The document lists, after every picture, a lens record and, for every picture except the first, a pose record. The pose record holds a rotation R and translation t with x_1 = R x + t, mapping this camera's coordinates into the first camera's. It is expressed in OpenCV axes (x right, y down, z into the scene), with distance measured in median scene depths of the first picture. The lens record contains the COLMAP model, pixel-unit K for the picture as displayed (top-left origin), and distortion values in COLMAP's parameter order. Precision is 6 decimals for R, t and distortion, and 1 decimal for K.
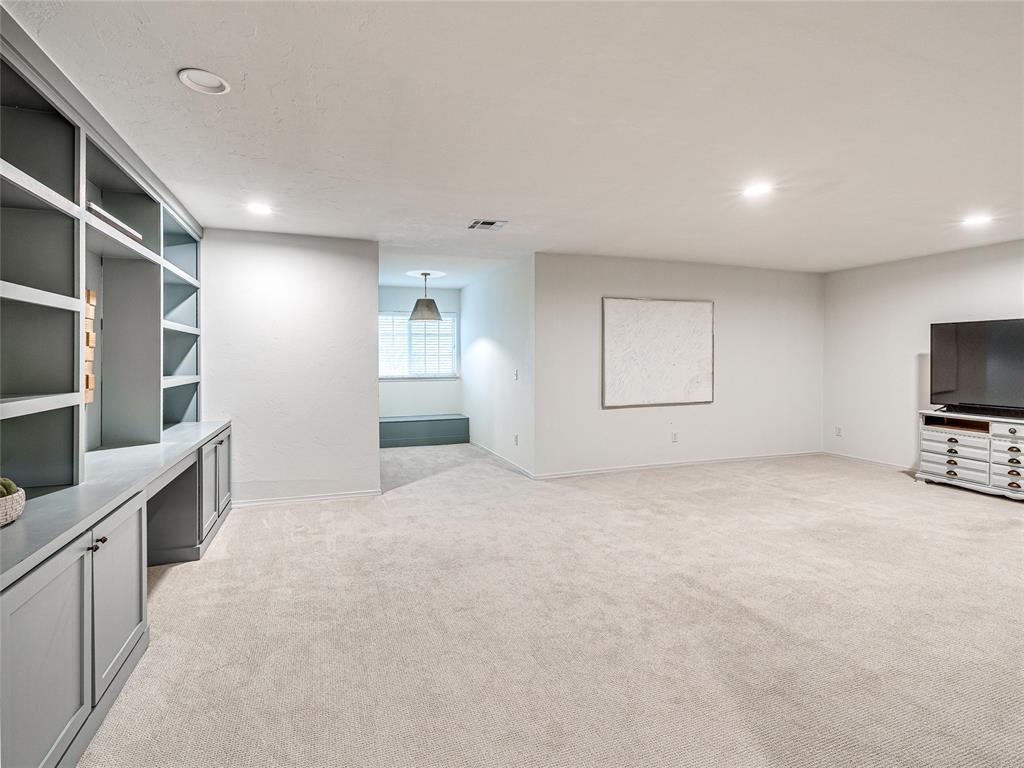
lens RADIAL K [[480.3, 0, 513.4], [0, 480.3, 361.3], [0, 0, 1]] dist [0.004254, 0.000212]
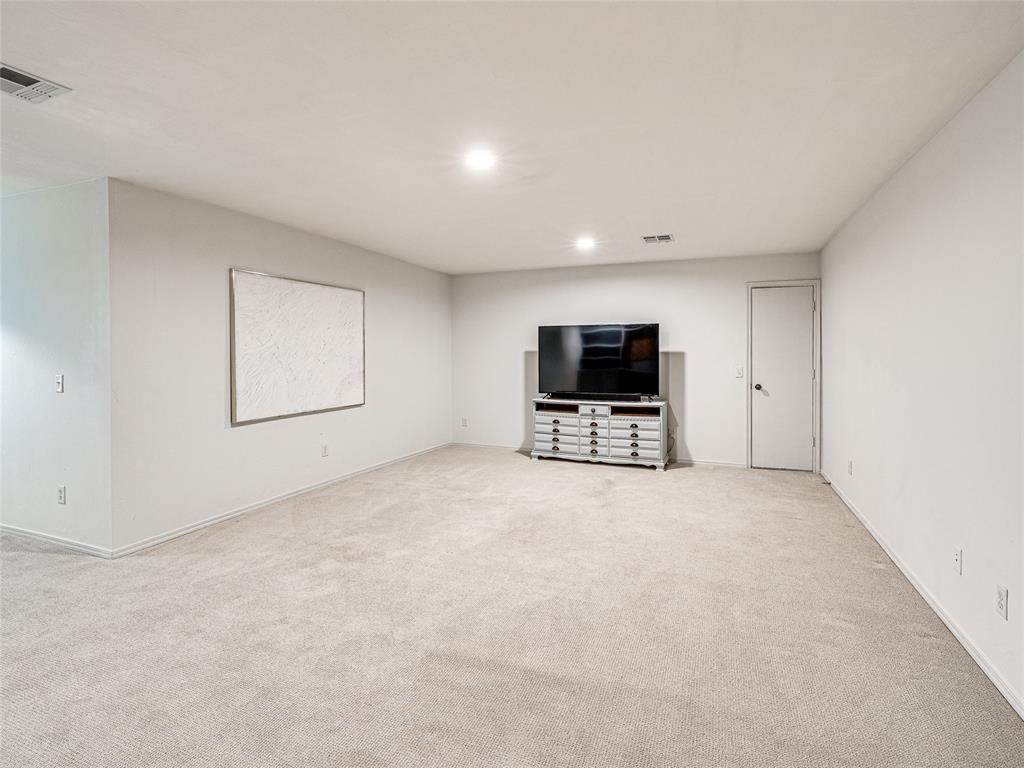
lens RADIAL K [[480.3, 0, 513.4], [0, 480.3, 361.3], [0, 0, 1]] dist [0.004254, 0.000212]
pose [[0.682963, -0.010005, 0.730385, -0.057113], [0.005827, 0.999949, 0.008250, -0.000387], [-0.730430, -0.001378, 0.682986, 0.253398]]
